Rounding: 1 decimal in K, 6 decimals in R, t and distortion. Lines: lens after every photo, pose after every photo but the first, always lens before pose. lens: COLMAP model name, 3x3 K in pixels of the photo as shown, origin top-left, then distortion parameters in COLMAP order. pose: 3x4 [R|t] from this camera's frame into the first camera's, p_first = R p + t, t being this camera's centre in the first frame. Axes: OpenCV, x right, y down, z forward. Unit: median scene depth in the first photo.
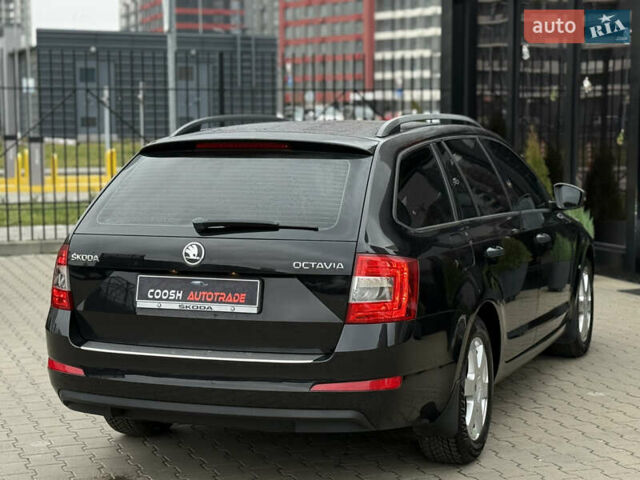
lens RADIAL K [[1325.8, 0, 320.0], [0, 1325.8, 240.0], [0, 0, 1]] dist [0.157982, -0.055297]
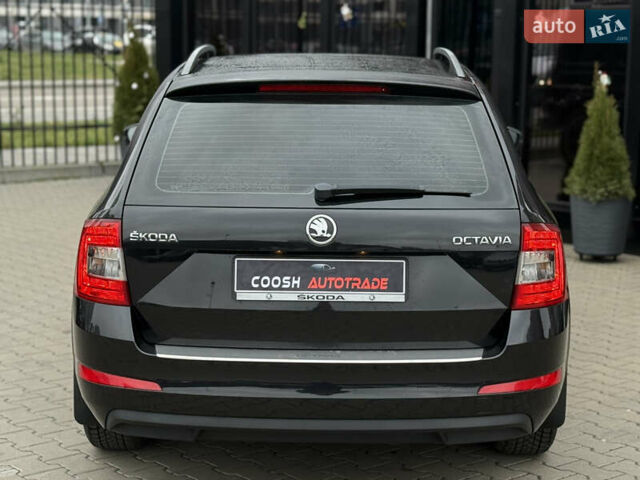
lens RADIAL K [[1325.8, 0, 320.0], [0, 1325.8, 240.0], [0, 0, 1]] dist [0.157982, -0.055297]
pose [[0.937462, -0.036716, 0.346146, -0.365663], [0.016252, 0.997954, 0.061837, -0.031810], [-0.347708, -0.052344, 0.936141, 0.267872]]
